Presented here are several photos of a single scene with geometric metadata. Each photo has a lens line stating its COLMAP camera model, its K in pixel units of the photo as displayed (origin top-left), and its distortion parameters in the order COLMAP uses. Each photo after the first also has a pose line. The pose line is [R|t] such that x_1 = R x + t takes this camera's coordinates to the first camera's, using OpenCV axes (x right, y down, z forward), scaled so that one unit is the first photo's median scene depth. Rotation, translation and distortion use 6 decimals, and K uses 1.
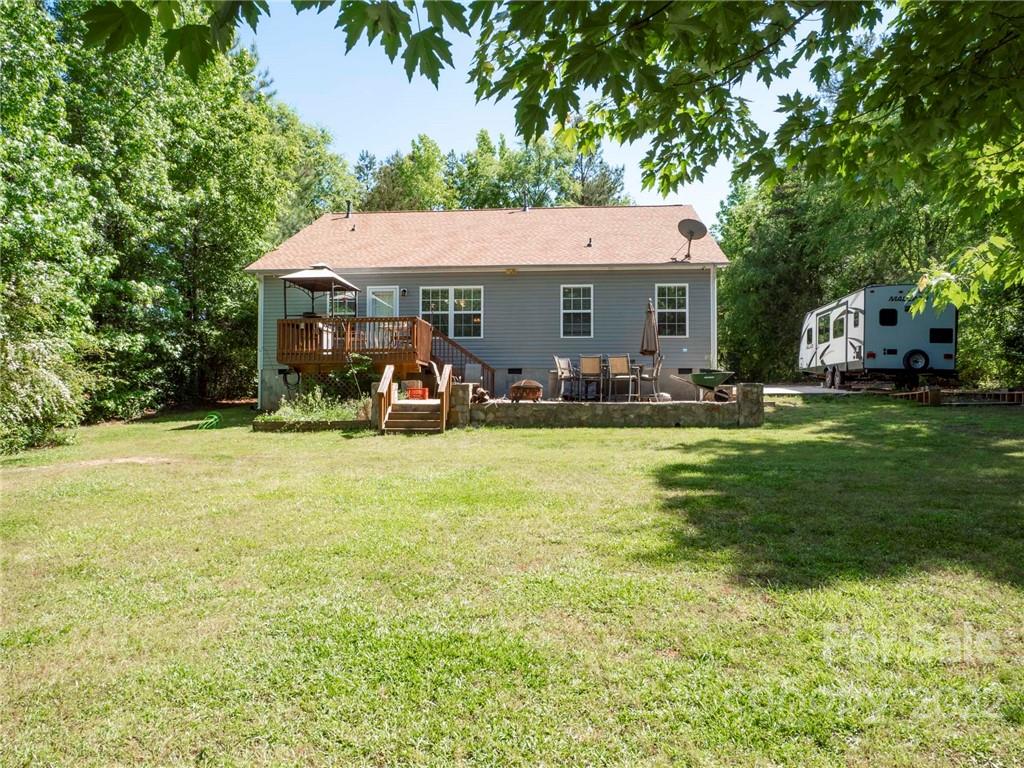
lens RADIAL K [[756.3, 0, 512.0], [0, 756.3, 384.0], [0, 0, 1]] dist [-0.034660, 0.001887]
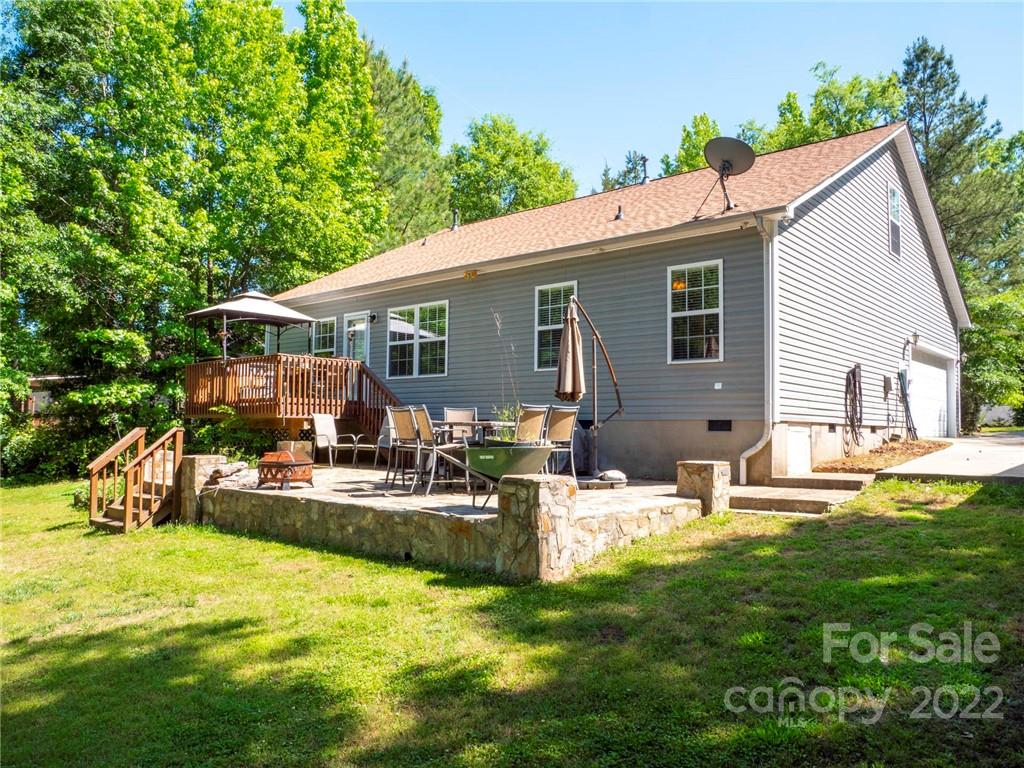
lens RADIAL K [[756.3, 0, 512.0], [0, 756.3, 384.0], [0, 0, 1]] dist [-0.034660, 0.001887]
pose [[0.811437, -0.028967, -0.583722, 0.432559], [0.010106, 0.999317, -0.035542, -0.029383], [0.584353, 0.022942, 0.811175, 0.501863]]
